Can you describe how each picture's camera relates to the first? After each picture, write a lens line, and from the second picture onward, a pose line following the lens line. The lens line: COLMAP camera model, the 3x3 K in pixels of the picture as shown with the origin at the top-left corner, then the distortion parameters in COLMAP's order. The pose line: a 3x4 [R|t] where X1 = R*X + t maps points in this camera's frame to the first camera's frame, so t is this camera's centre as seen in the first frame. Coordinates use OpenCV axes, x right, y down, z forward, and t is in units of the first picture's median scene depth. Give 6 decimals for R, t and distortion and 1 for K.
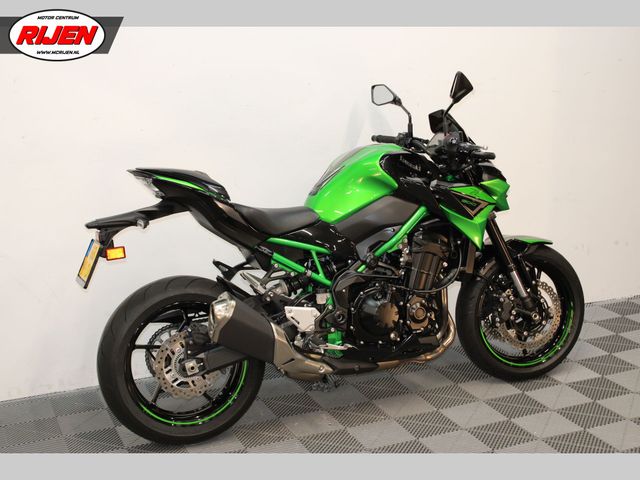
lens RADIAL K [[957.9, 0, 319.6], [0, 957.9, 242.9], [0, 0, 1]] dist [-0.061650, 0.000000]
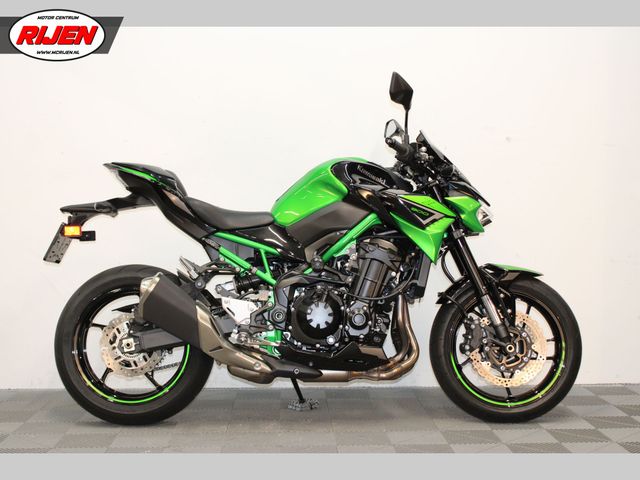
lens RADIAL K [[923.9, 0, 323.5], [0, 923.9, 236.9], [0, 0, 1]] dist [-0.067187, 0.000000]
pose [[0.938770, 0.037771, -0.342467, 0.392993], [-0.103809, 0.978792, -0.176609, 0.162428], [0.328533, 0.201346, 0.922781, 0.100365]]
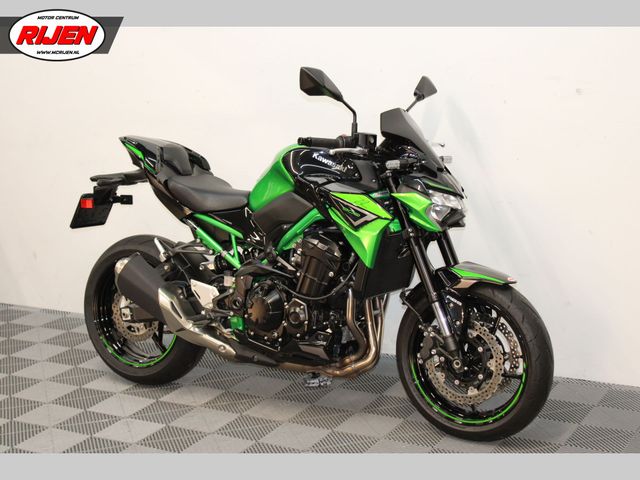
lens RADIAL K [[1138.8, 0, 318.2], [0, 1138.8, 240.0], [0, 0, 1]] dist [-0.015254, 0.000000]
pose [[0.621857, 0.171077, -0.764216, 0.980749], [-0.156187, 0.983336, 0.093037, -0.113122], [0.767398, 0.061505, 0.638214, 0.288661]]
